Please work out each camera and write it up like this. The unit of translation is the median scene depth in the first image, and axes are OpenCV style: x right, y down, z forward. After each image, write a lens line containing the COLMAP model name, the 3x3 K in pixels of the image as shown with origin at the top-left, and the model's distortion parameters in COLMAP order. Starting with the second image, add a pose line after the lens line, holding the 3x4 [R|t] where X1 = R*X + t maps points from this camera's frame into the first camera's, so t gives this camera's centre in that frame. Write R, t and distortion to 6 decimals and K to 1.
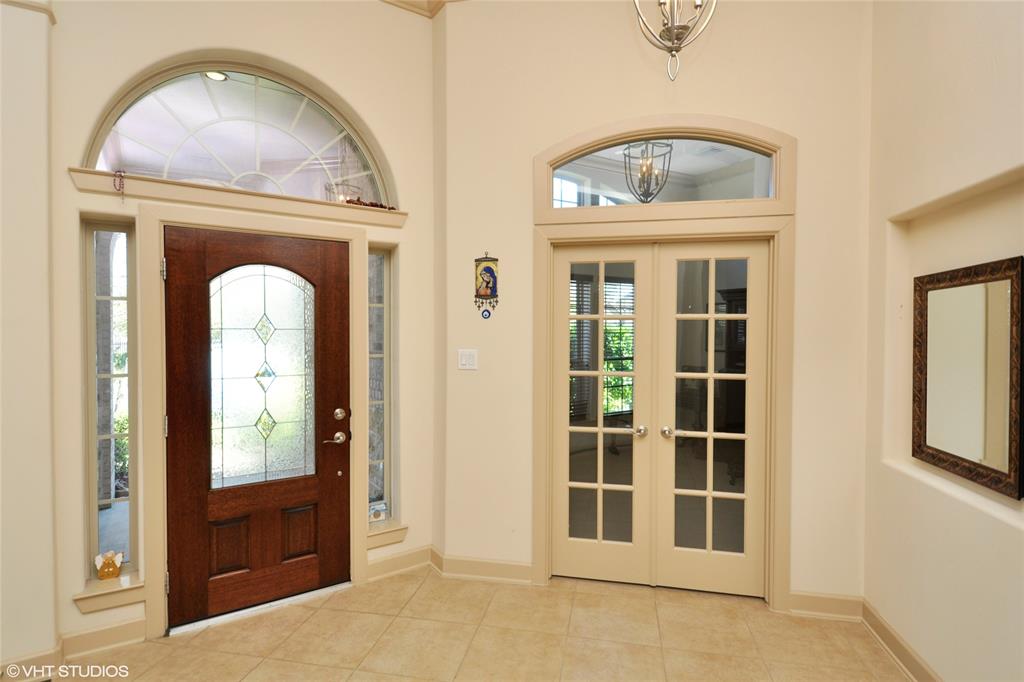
lens RADIAL K [[530.2, 0, 511.9], [0, 530.2, 335.7], [0, 0, 1]] dist [-0.001734, -0.000453]
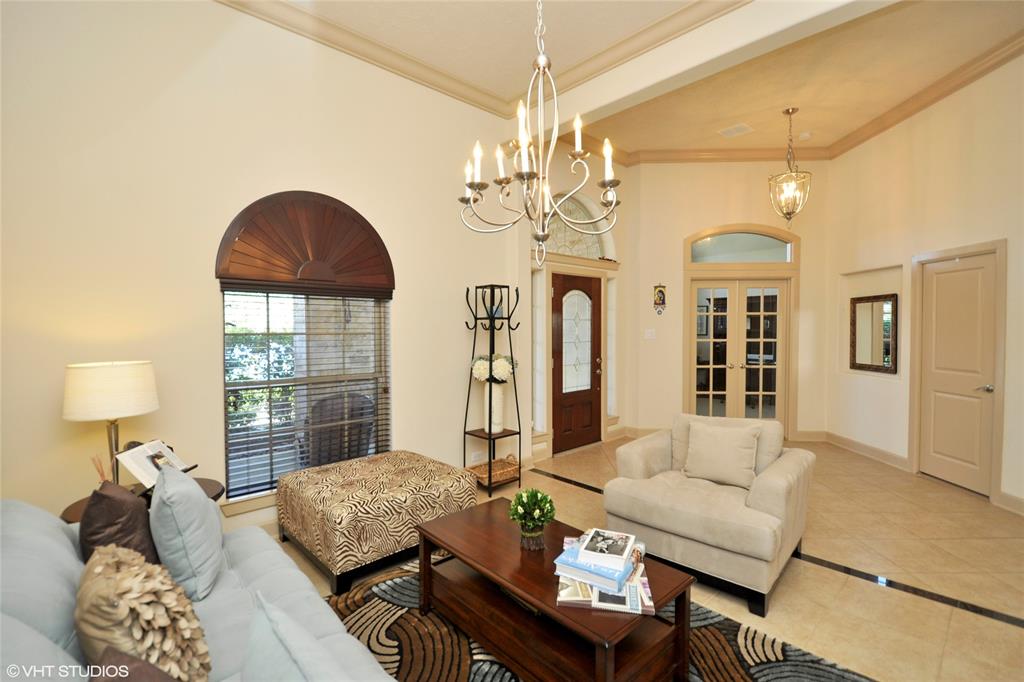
lens RADIAL K [[467.7, 0, 512.0], [0, 467.7, 341.0], [0, 0, 1]] dist [0.000362, 0.000017]
pose [[0.987539, -0.009619, 0.157080, -0.956211], [0.006459, 0.999767, 0.020618, 0.031034], [-0.157242, -0.019347, 0.987371, -0.766368]]
